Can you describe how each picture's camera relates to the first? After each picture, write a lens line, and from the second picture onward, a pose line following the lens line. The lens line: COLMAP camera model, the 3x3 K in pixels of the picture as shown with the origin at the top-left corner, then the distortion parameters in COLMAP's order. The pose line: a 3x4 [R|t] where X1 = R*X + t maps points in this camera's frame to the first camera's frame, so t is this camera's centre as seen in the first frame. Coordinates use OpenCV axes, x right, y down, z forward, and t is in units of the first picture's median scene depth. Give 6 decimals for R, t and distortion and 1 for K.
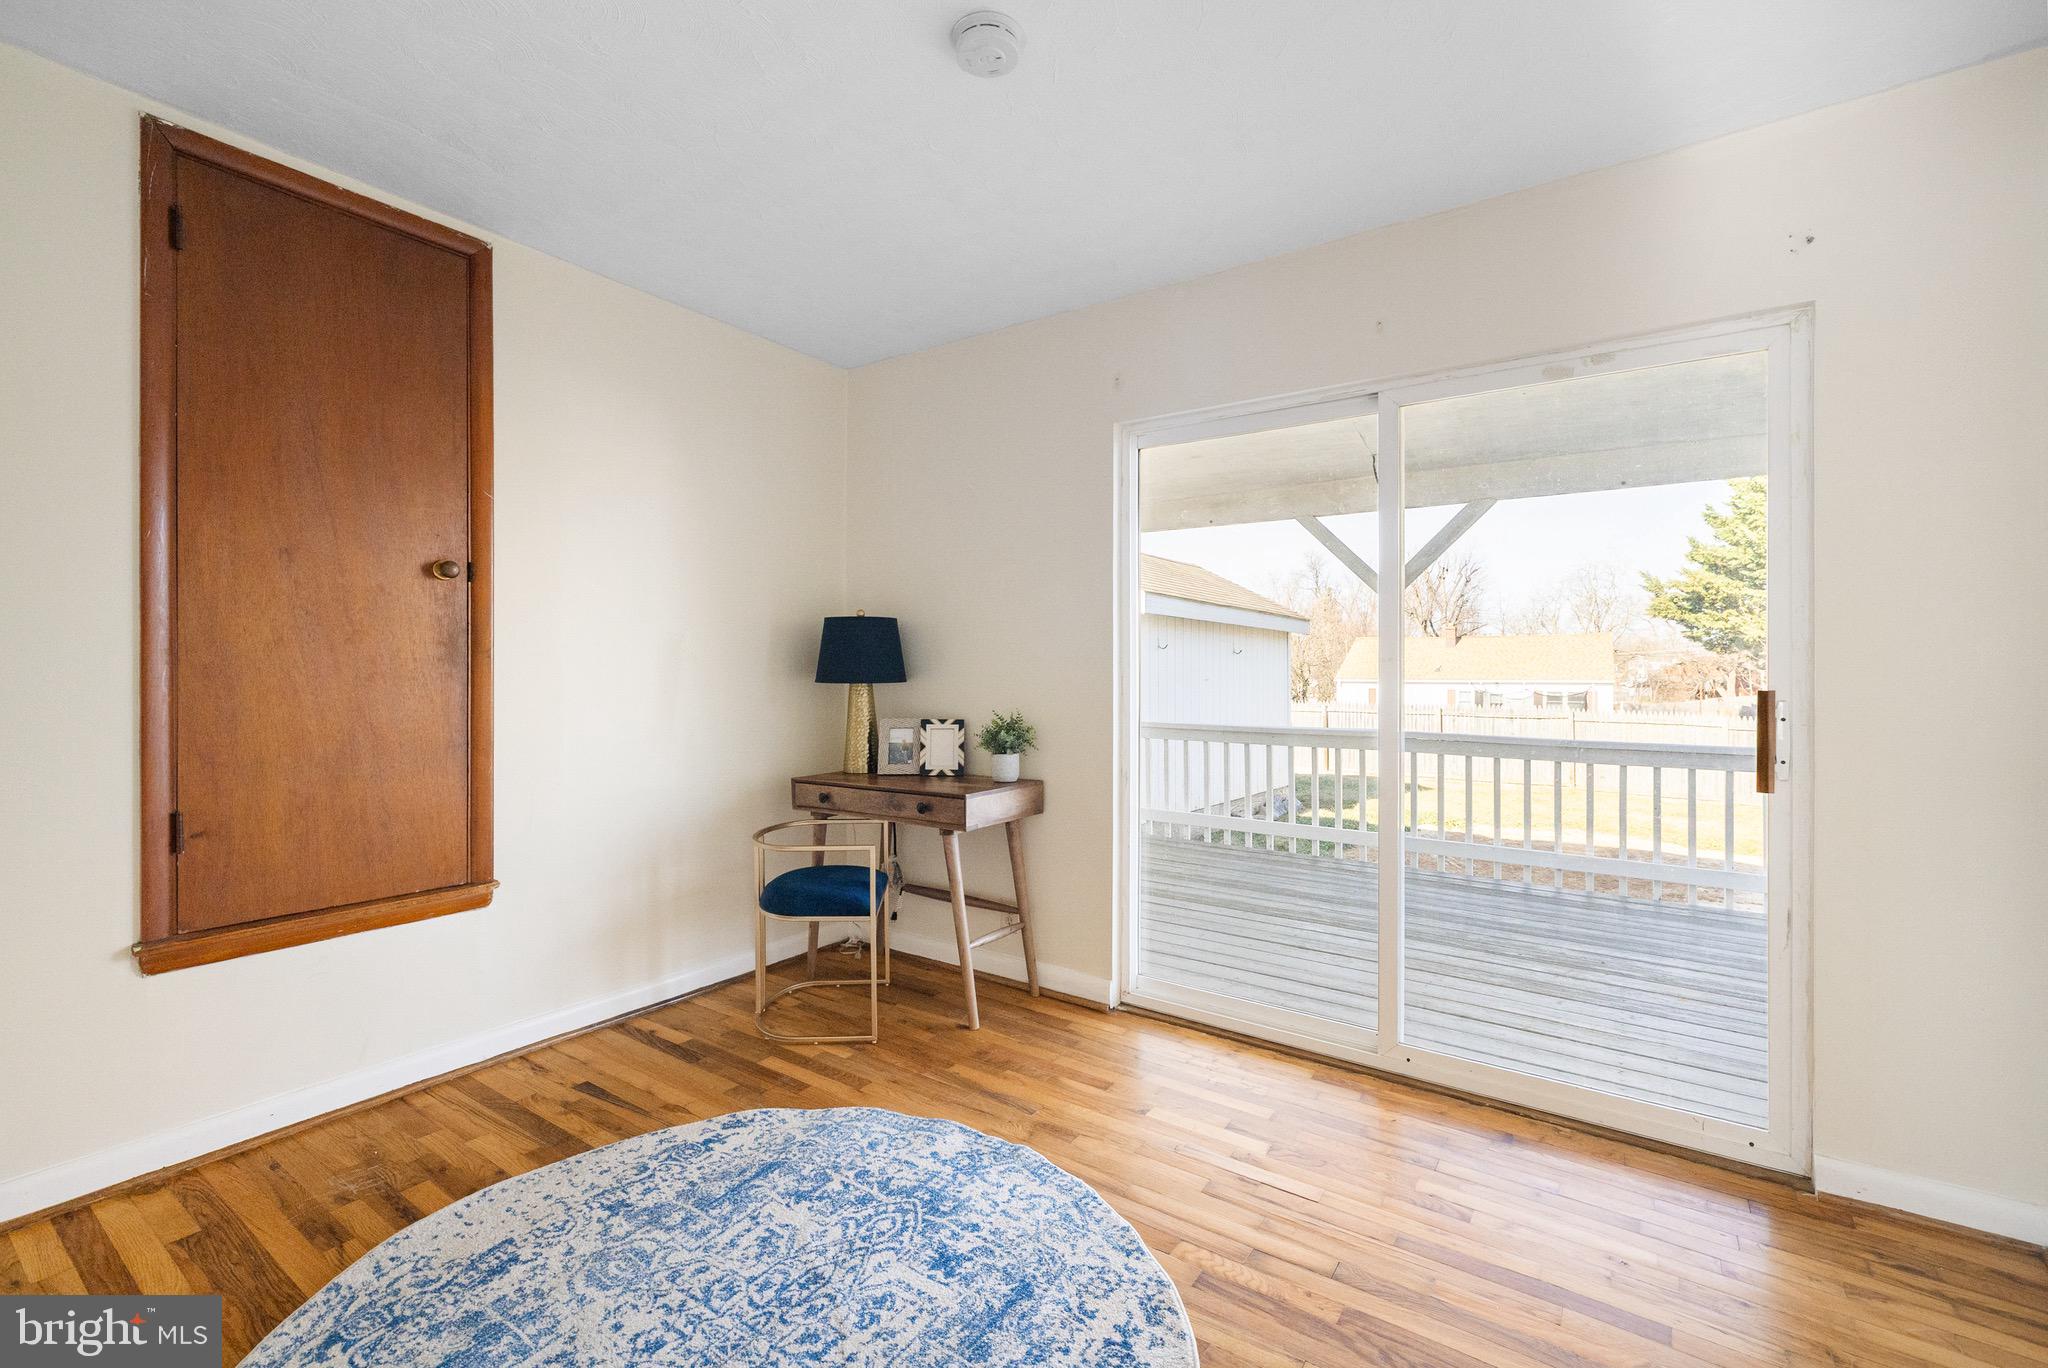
lens RADIAL K [[887.9, 0, 1021.5], [0, 887.9, 682.8], [0, 0, 1]] dist [0.001773, 0.000279]
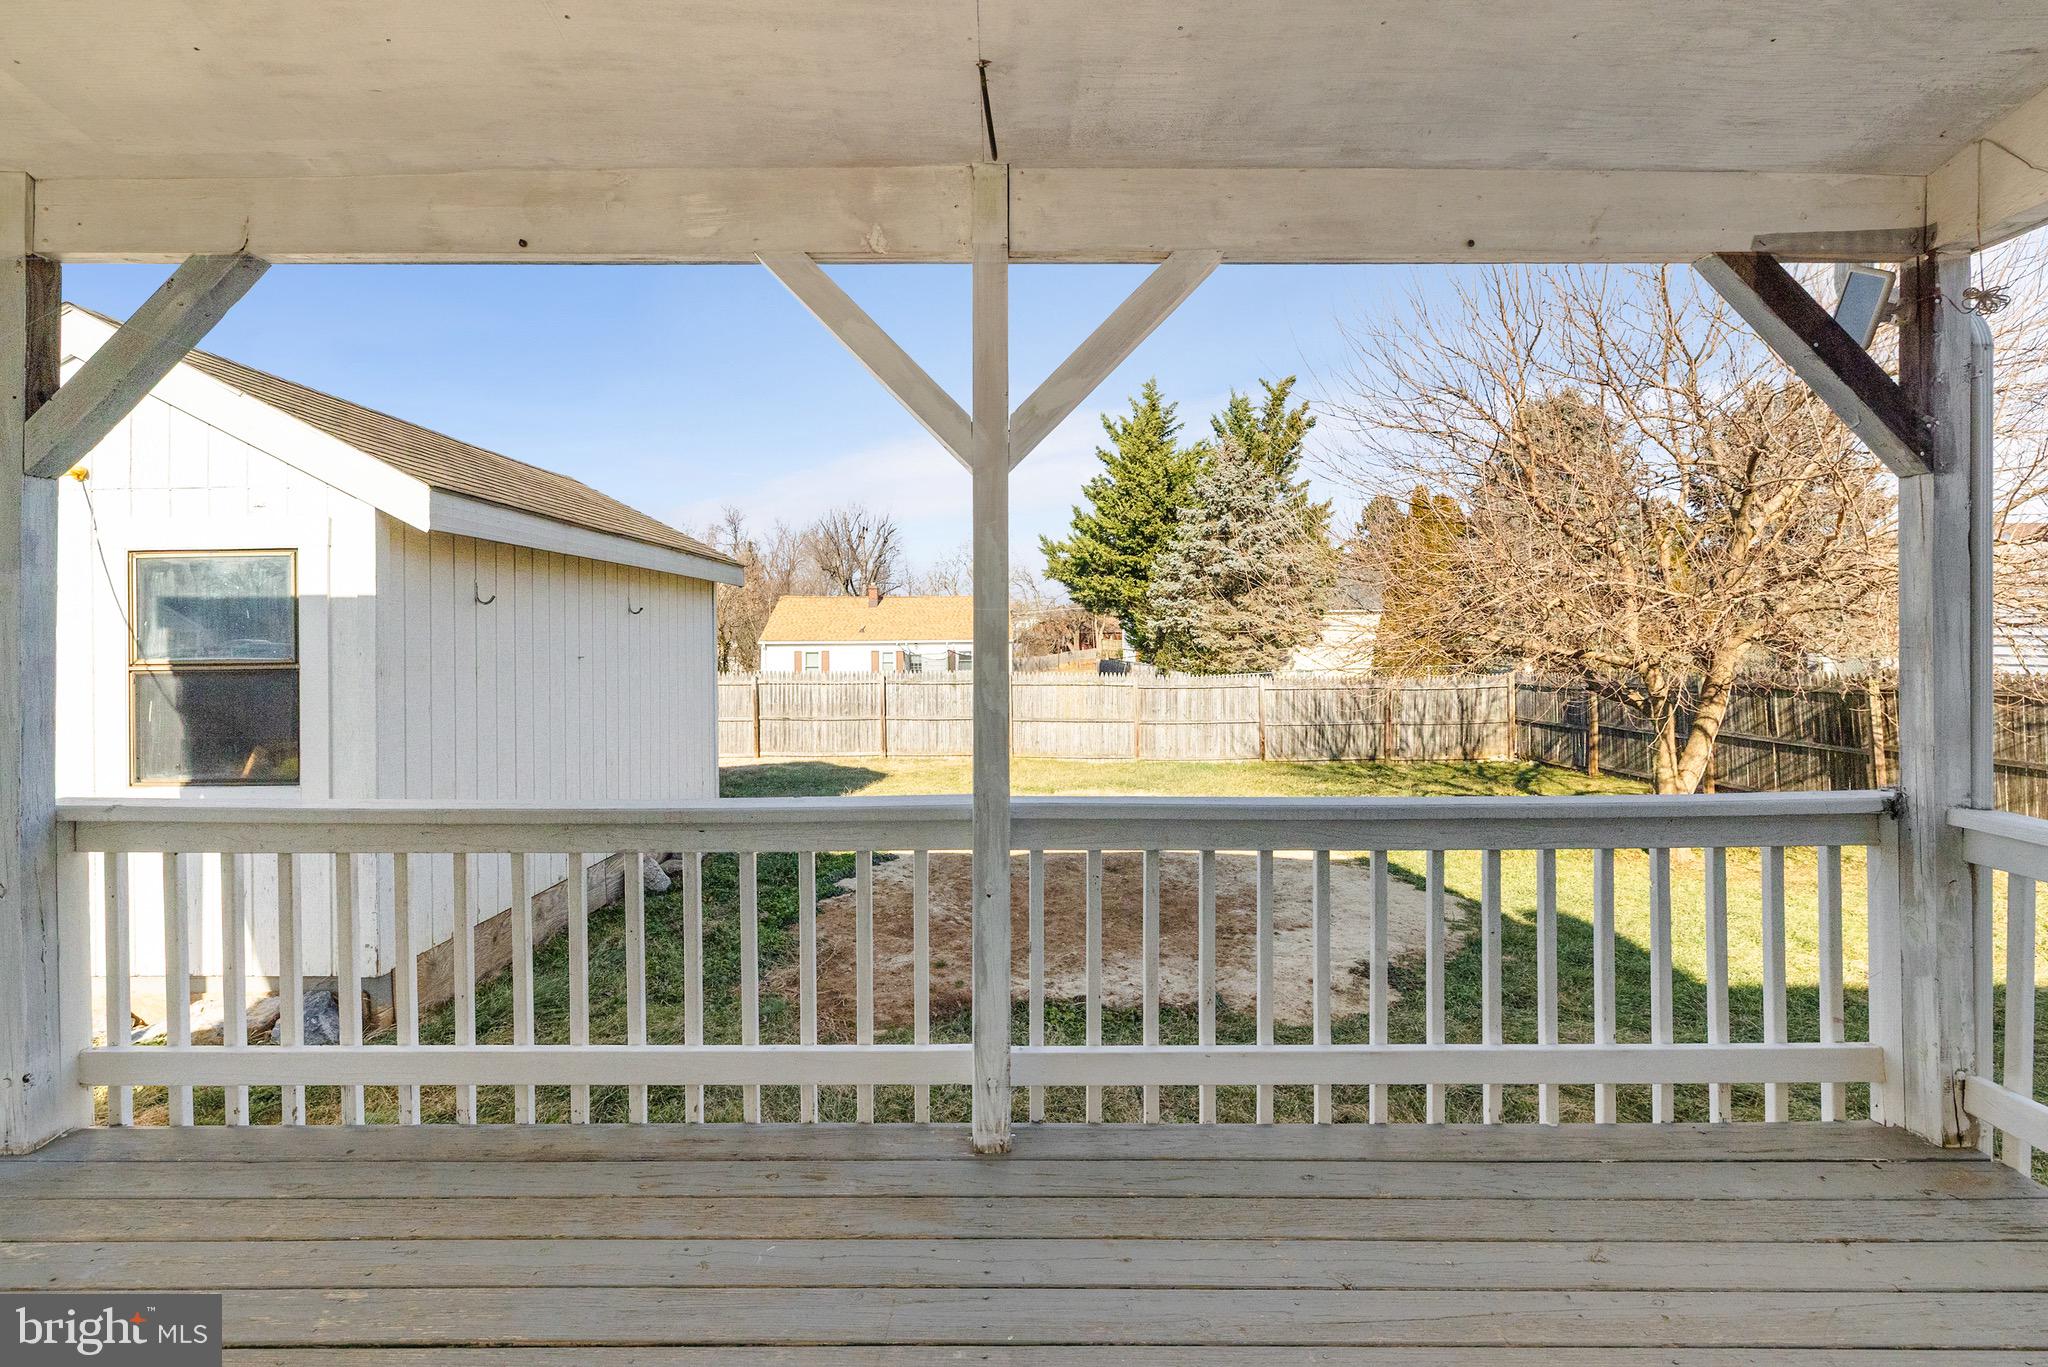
lens RADIAL K [[910.2, 0, 1021.4], [0, 910.2, 657.4], [0, 0, 1]] dist [0.001310, 0.000257]
pose [[0.809672, -0.025639, 0.586323, 0.035197], [0.016743, 0.999648, 0.020592, -0.003793], [-0.586644, -0.006856, 0.809816, 0.131855]]
